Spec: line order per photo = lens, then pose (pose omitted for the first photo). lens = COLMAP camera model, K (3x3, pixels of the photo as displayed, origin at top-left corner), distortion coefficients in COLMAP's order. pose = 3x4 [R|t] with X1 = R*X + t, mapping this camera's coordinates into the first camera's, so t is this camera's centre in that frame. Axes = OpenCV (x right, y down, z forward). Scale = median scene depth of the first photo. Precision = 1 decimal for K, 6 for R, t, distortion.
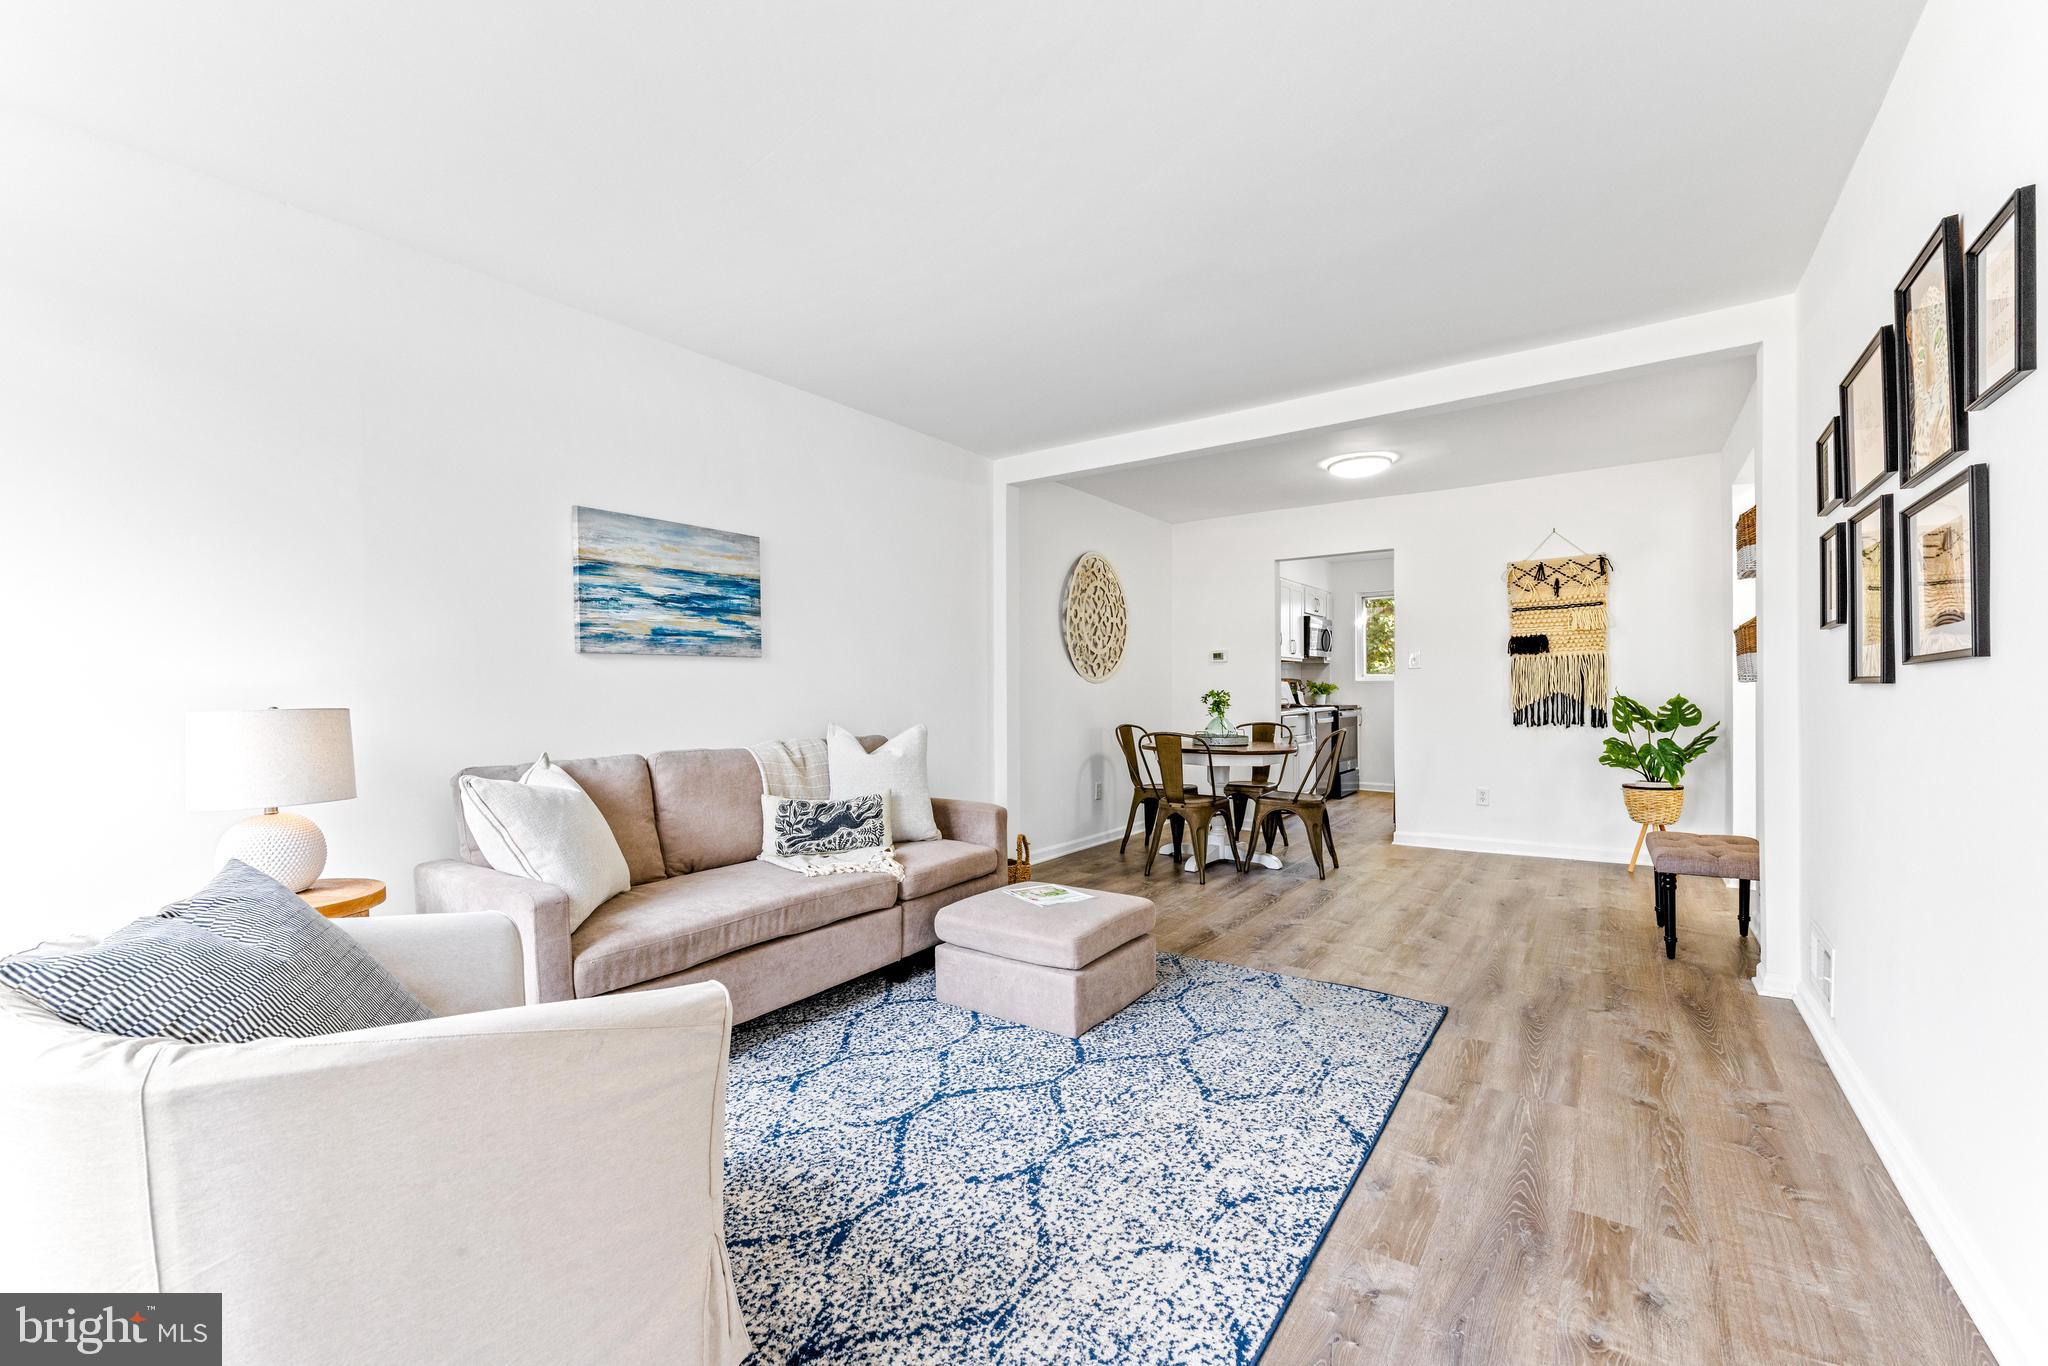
lens RADIAL K [[832.6, 0, 1014.7], [0, 832.6, 697.6], [0, 0, 1]] dist [-0.004955, 0.000658]
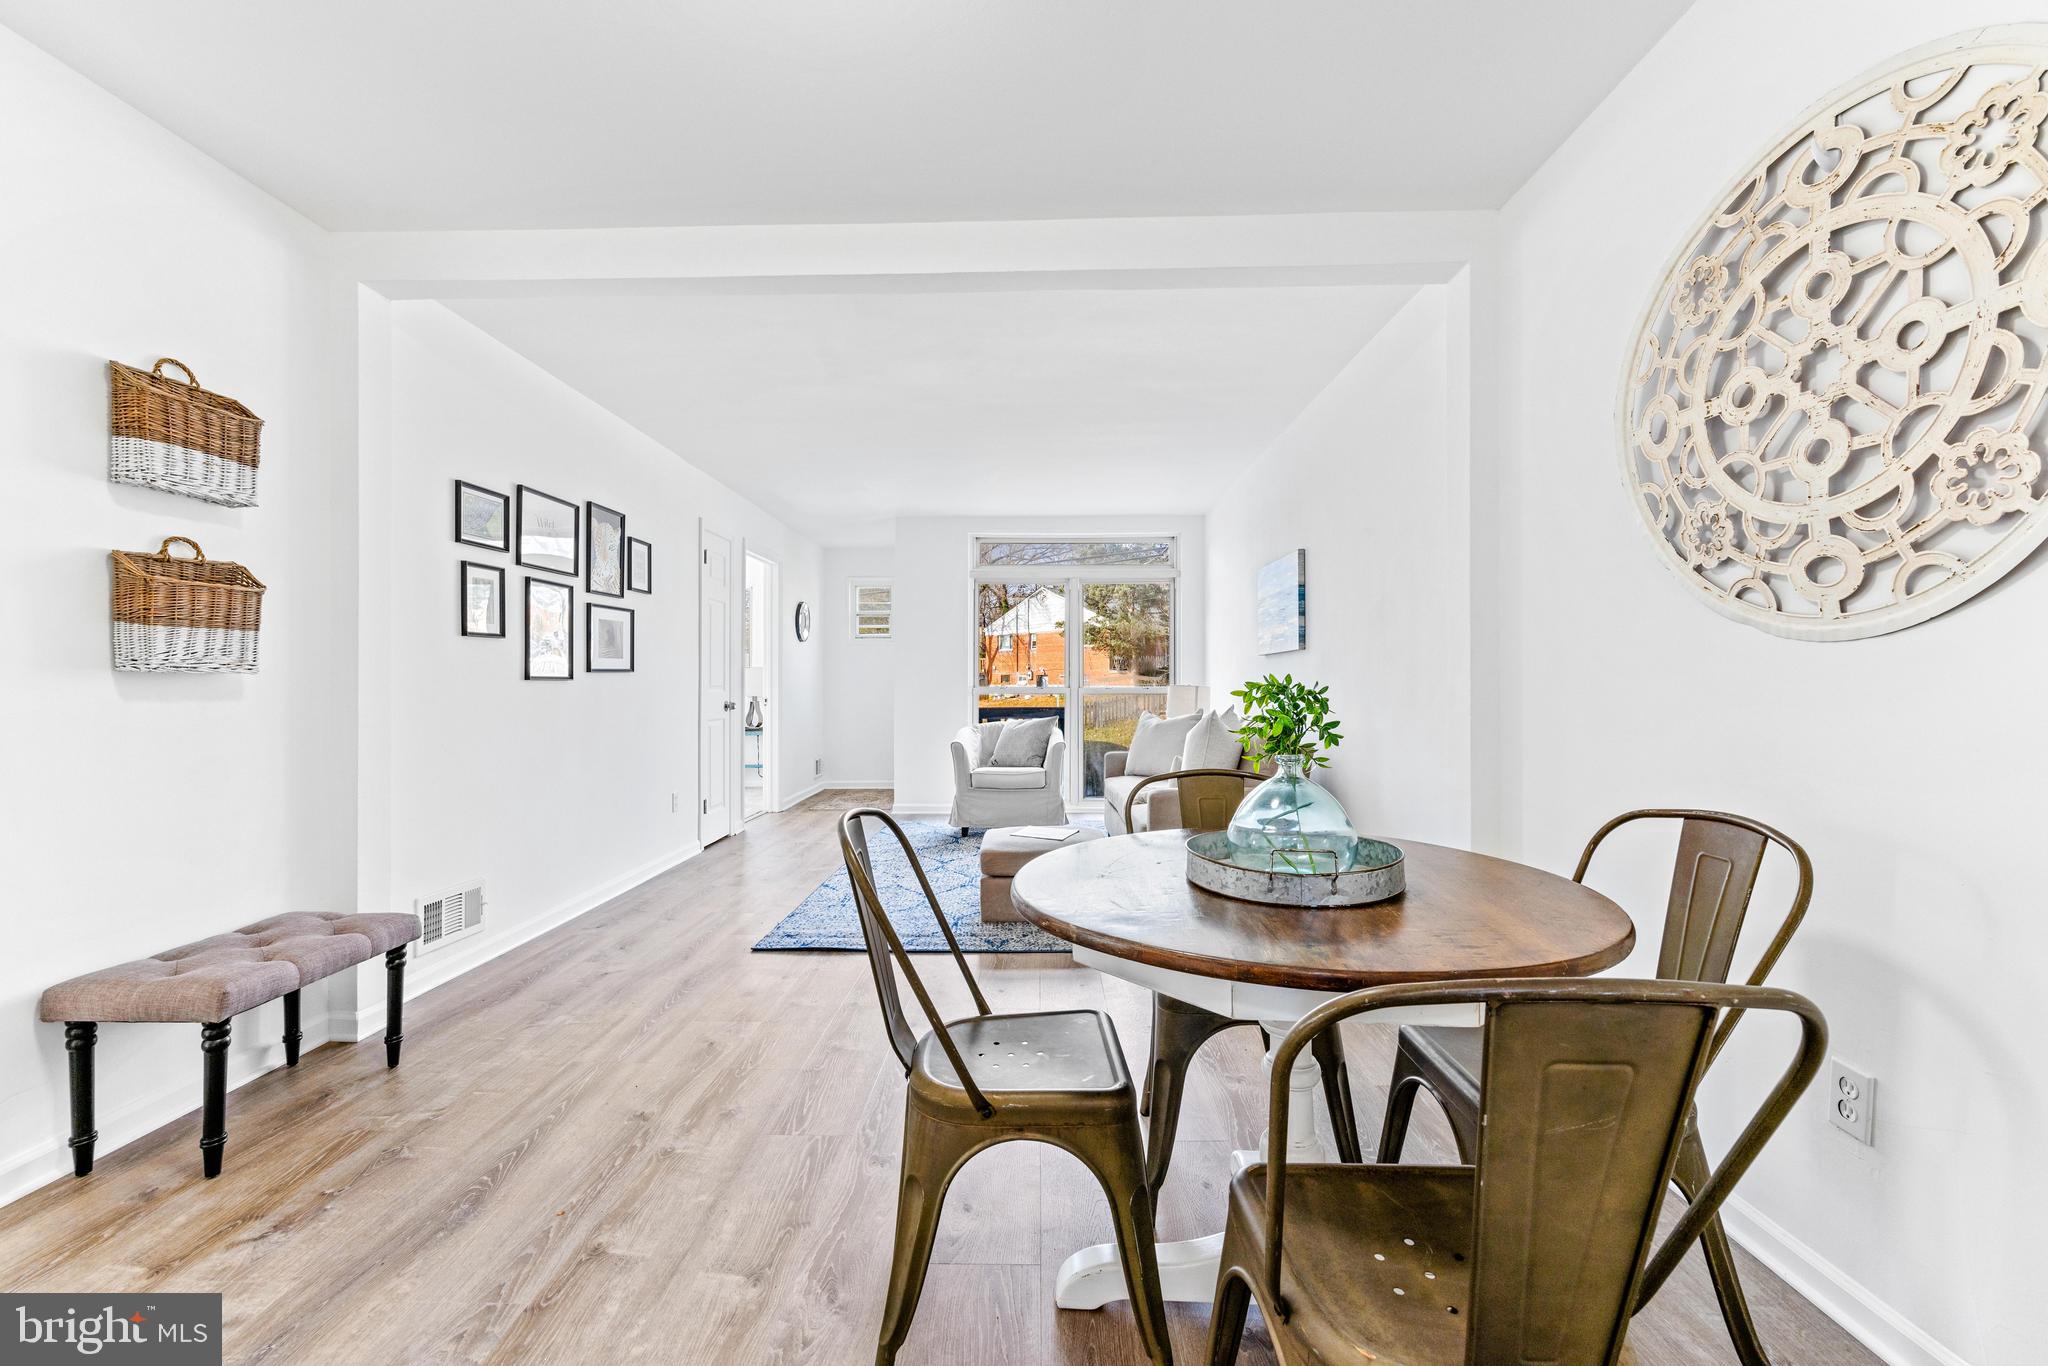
lens RADIAL K [[832.6, 0, 1021.5], [0, 832.6, 681.5], [0, 0, 1]] dist [-0.004955, 0.000658]
pose [[-0.822520, 0.007583, -0.568686, 0.866363], [0.002855, 0.999954, 0.009205, -0.018434], [0.568729, 0.005948, -0.822503, 2.167945]]
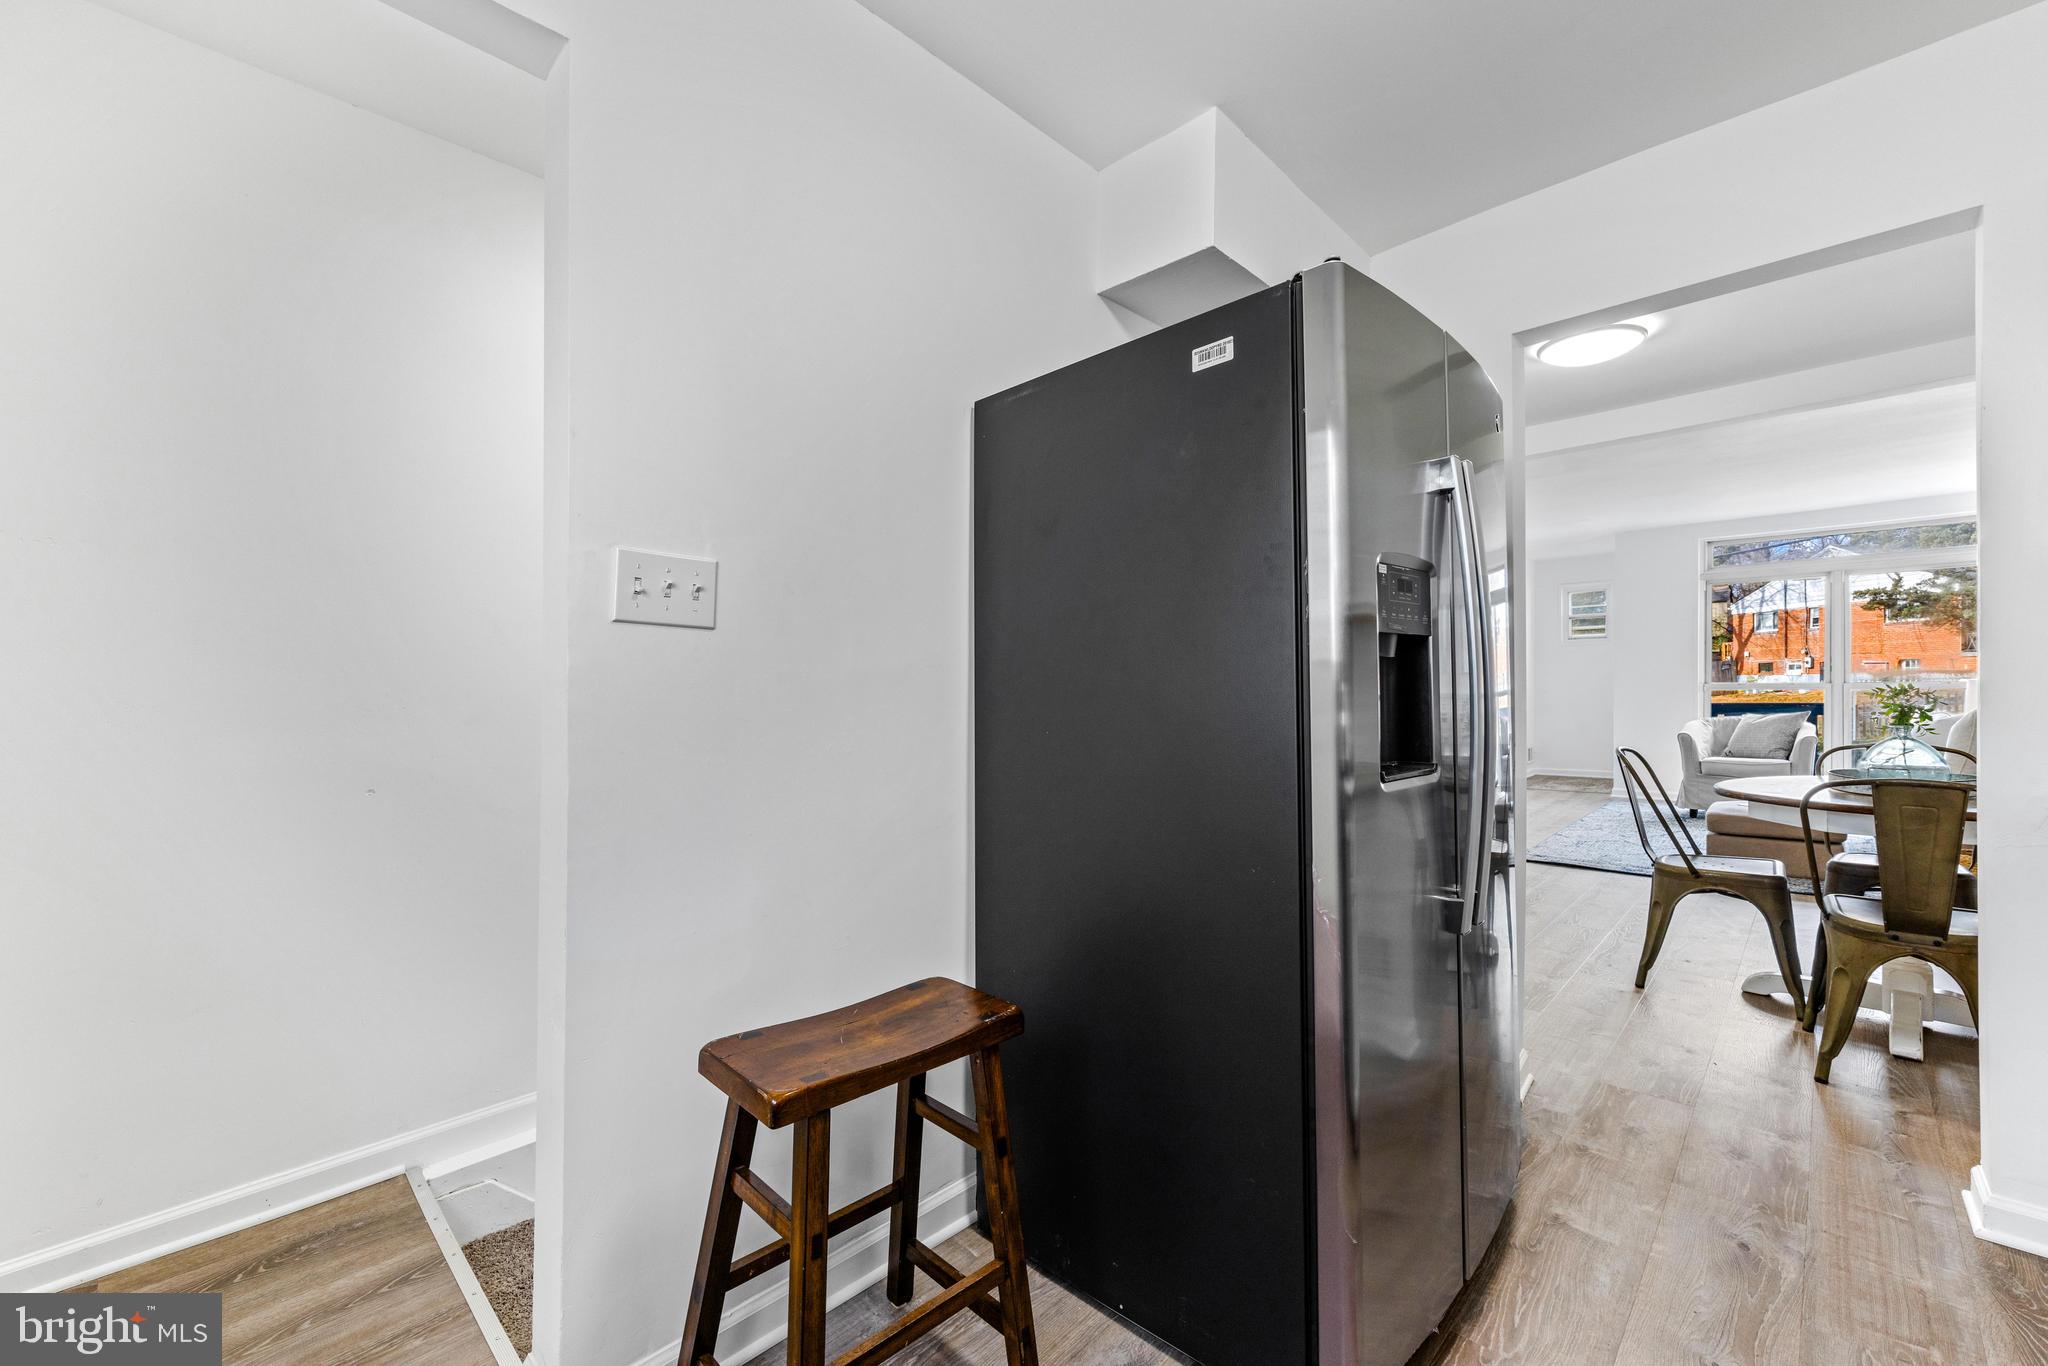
lens RADIAL K [[832.6, 0, 1024.2], [0, 832.6, 691.0], [0, 0, 1]] dist [-0.004955, 0.000658]
pose [[-0.988976, 0.018928, 0.146861, 1.286932], [0.021871, 0.999591, 0.018451, -0.047617], [-0.146452, 0.021459, -0.988985, 2.905100]]
